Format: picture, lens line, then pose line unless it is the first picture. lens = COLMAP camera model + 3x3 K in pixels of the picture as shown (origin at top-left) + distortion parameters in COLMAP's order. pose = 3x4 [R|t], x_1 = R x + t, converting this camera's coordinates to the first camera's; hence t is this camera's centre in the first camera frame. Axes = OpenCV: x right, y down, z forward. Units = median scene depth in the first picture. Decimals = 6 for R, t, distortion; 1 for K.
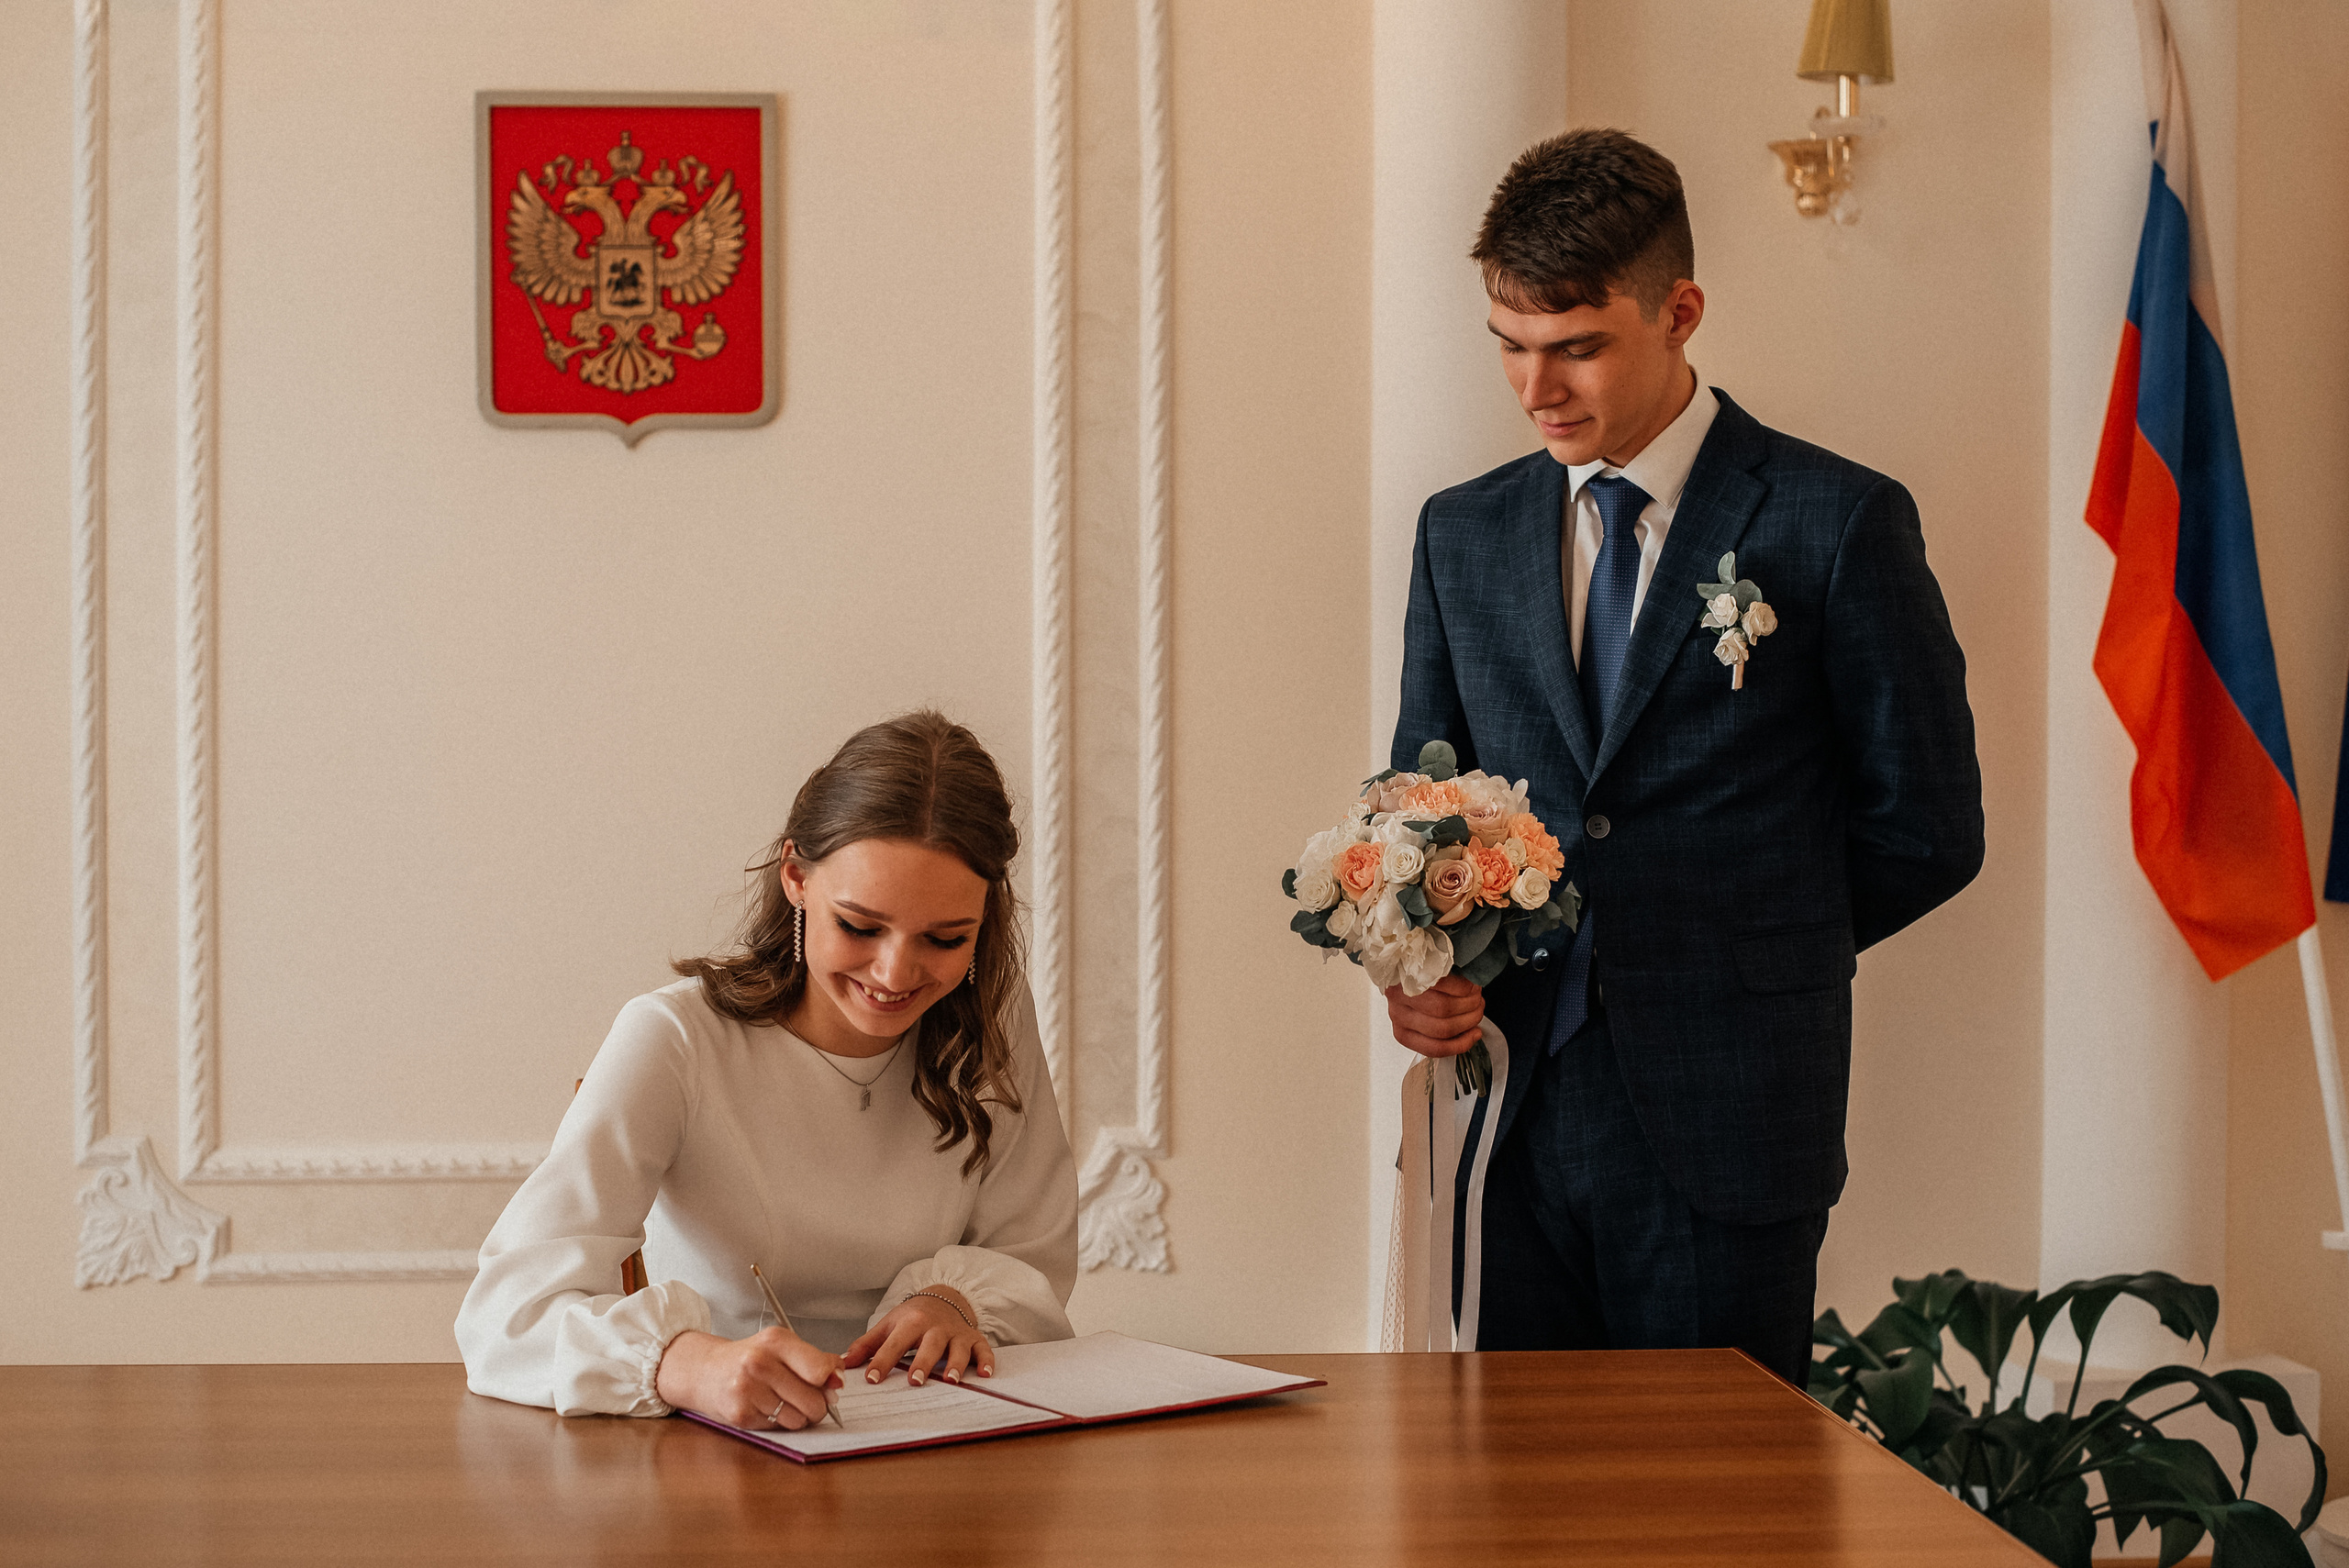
lens RADIAL K [[3392.9, 0, 1174.5], [0, 3392.9, 785.3], [0, 0, 1]] dist [-0.019037, 0.000000]
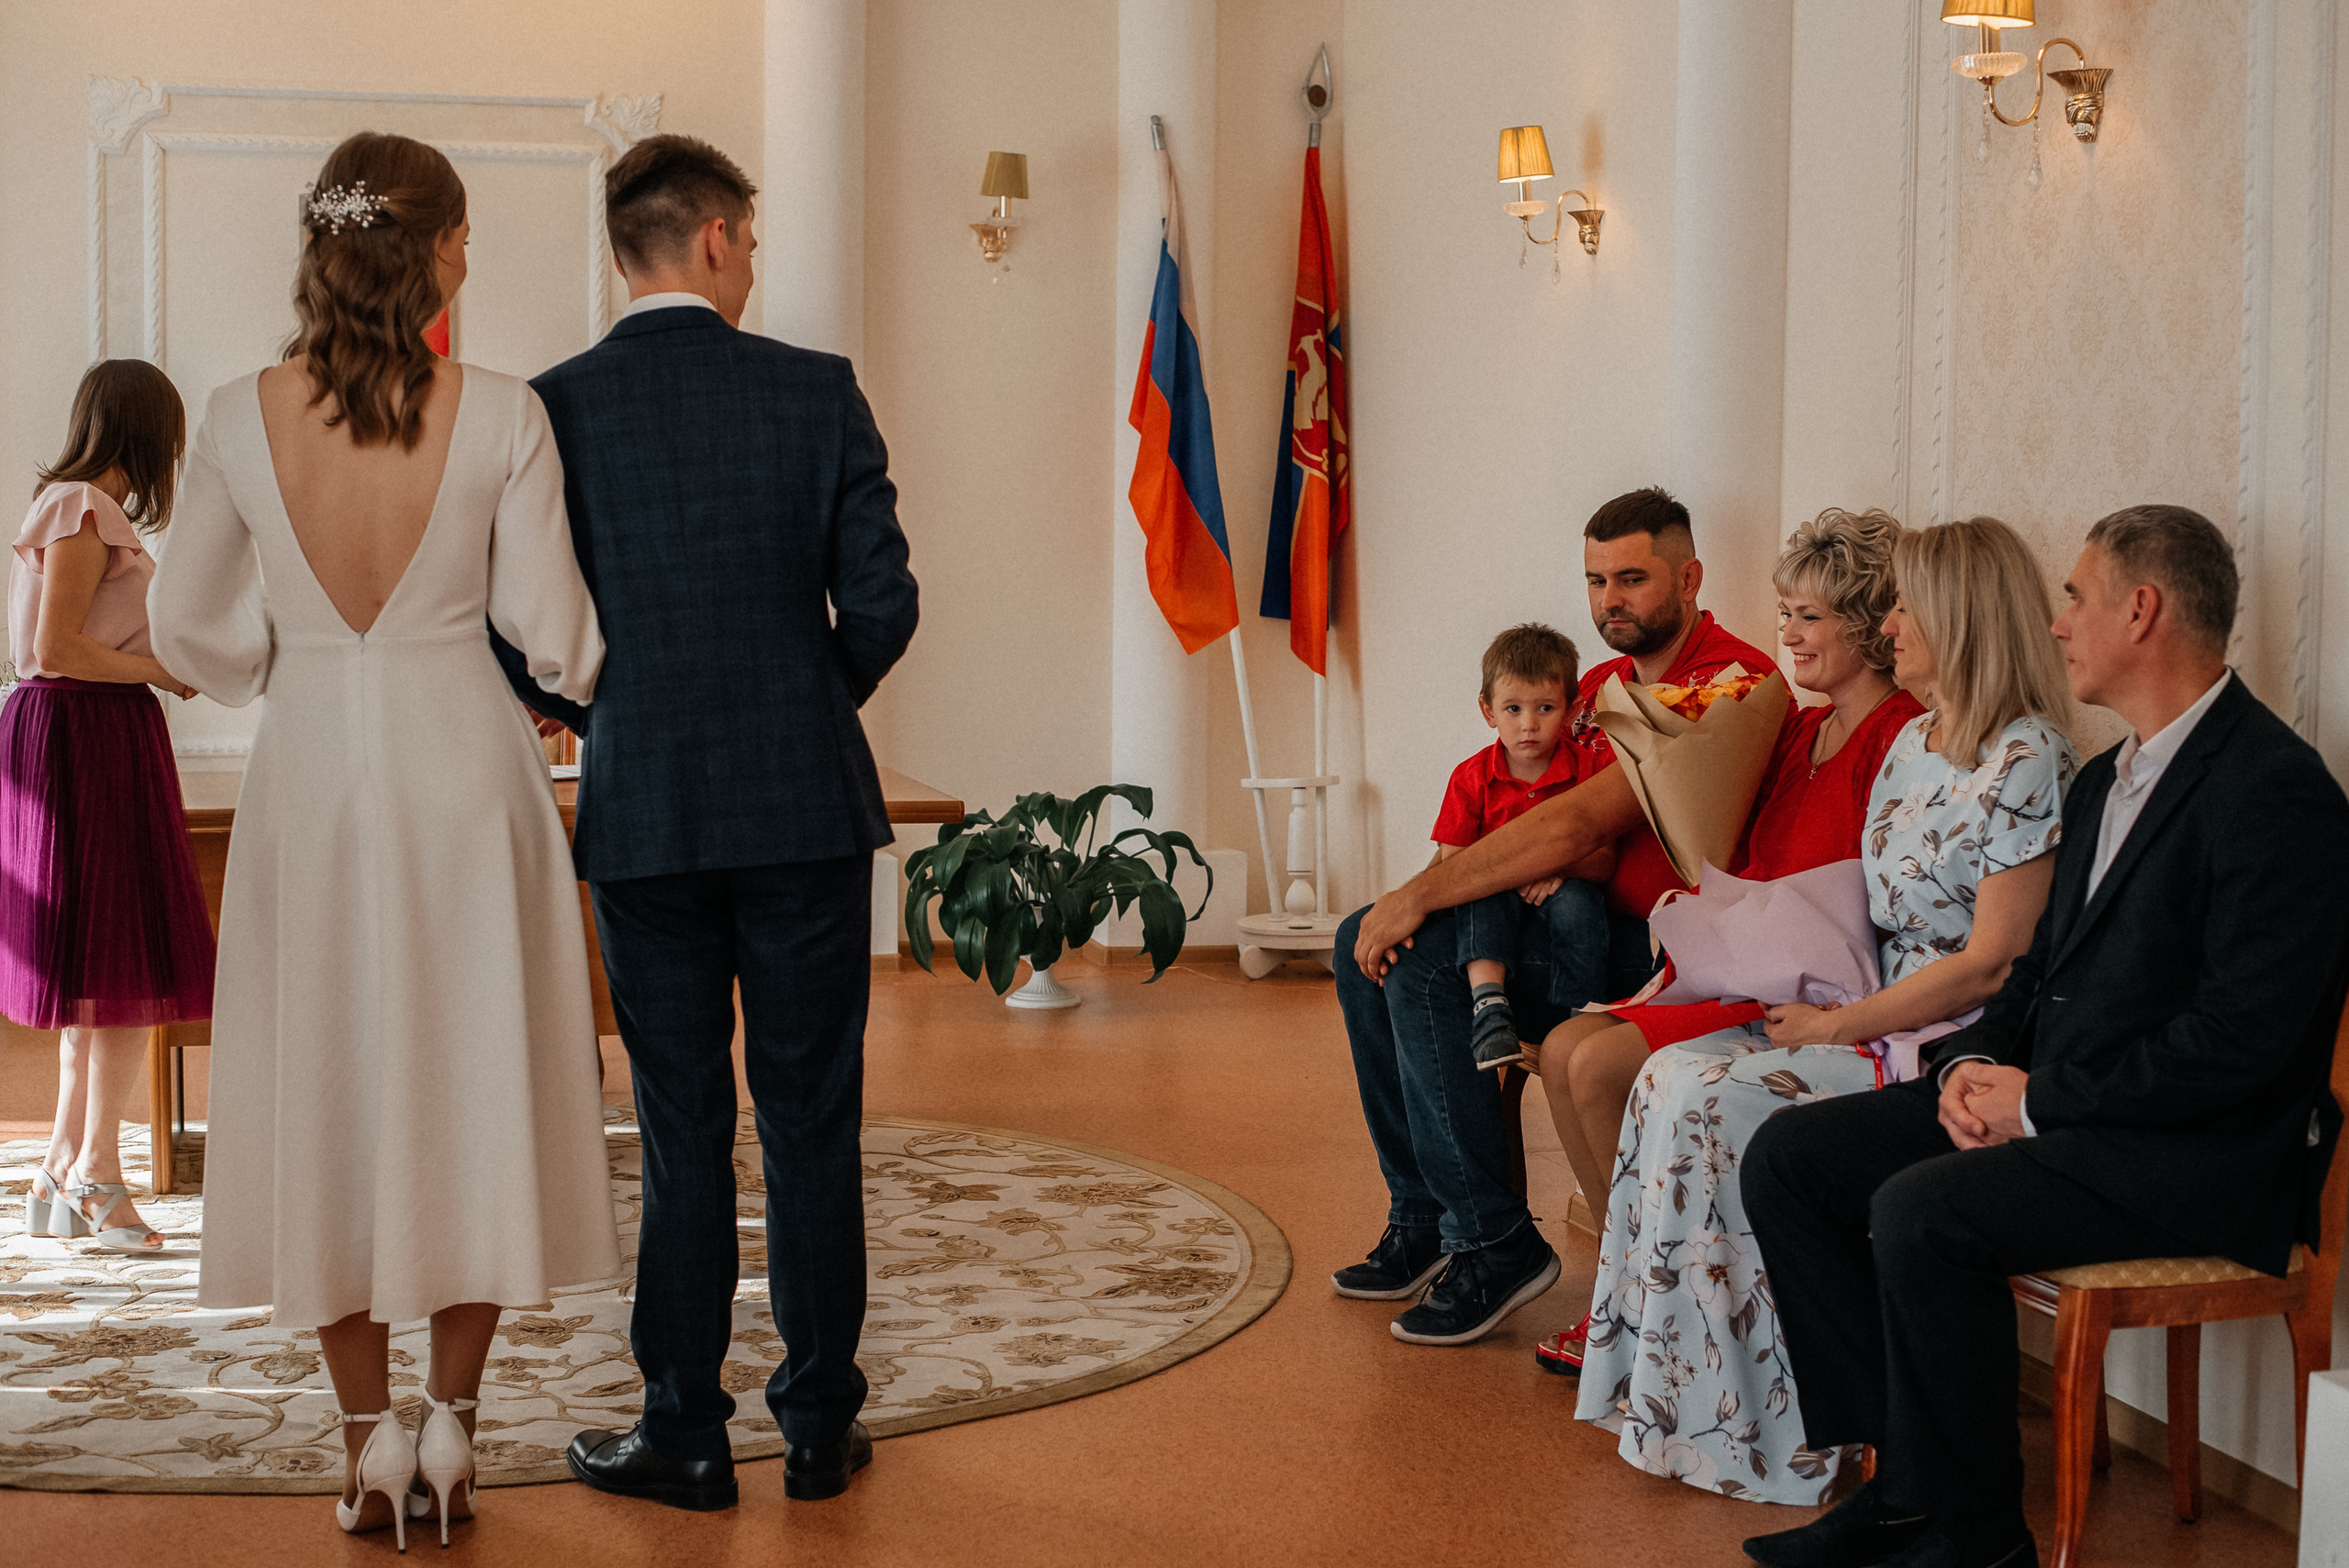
lens RADIAL K [[3392.9, 0, 1174.6], [0, 3392.9, 784.1], [0, 0, 1]] dist [-0.019037, 0.000000]
pose [[0.988039, -0.005564, 0.154106, -0.010117], [-0.004738, 0.997782, 0.066405, 0.001352], [-0.154134, -0.066340, 0.985820, -0.982877]]
